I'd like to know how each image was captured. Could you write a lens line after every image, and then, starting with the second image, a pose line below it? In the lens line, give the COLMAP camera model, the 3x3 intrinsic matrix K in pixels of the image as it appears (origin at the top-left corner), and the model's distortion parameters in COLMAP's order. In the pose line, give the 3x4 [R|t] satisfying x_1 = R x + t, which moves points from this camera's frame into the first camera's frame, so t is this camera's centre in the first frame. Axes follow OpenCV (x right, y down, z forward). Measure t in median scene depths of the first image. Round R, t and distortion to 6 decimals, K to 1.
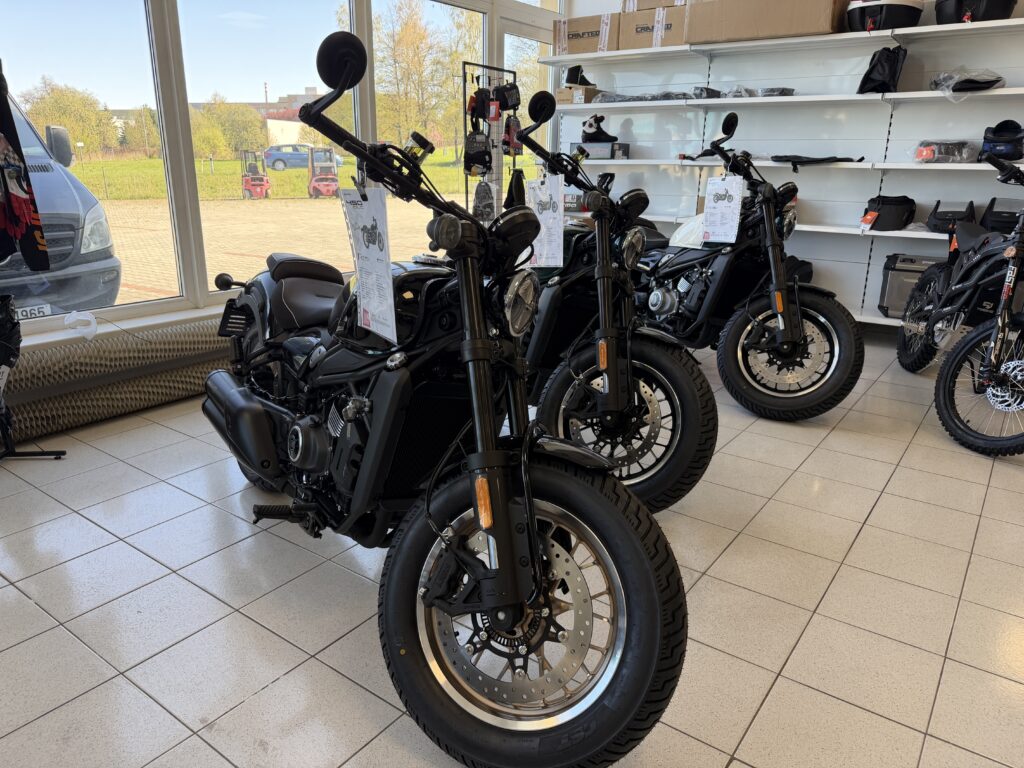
lens RADIAL K [[731.0, 0, 512.4], [0, 731.0, 391.8], [0, 0, 1]] dist [0.001370, -0.006055]
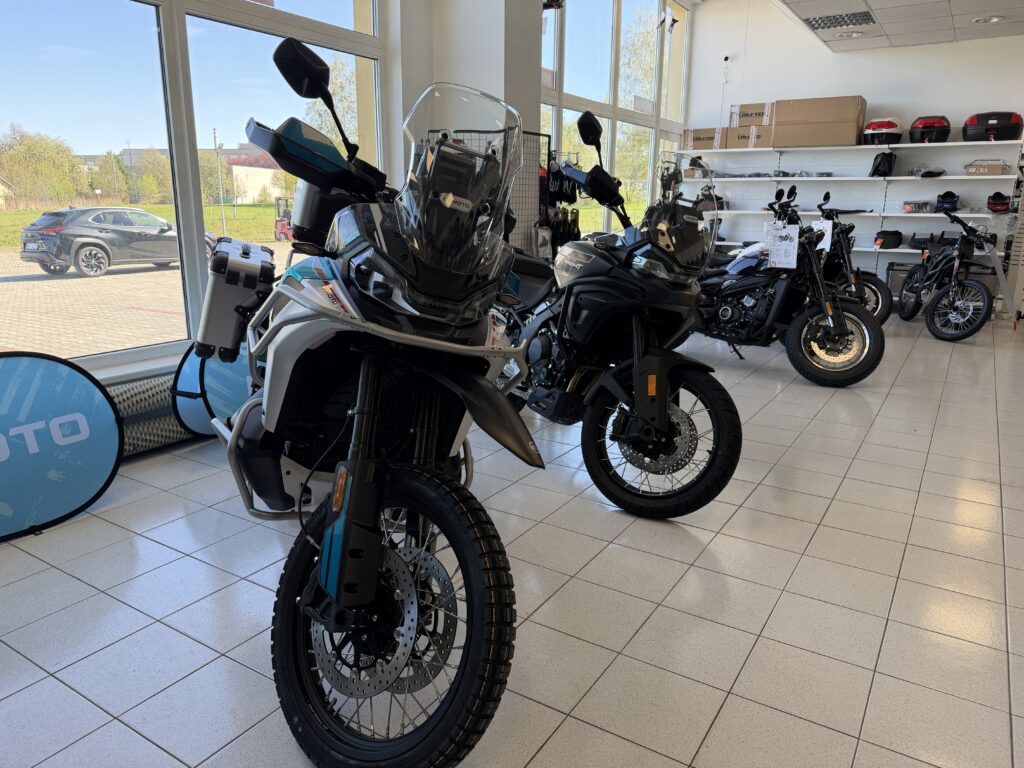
lens RADIAL K [[731.0, 0, 512.4], [0, 731.0, 391.8], [0, 0, 1]] dist [0.001370, -0.006055]
pose [[0.997983, -0.019376, 0.060454, -0.555436], [0.022648, 0.998289, -0.053909, 0.218044], [-0.059306, 0.055170, 0.996714, -0.766037]]
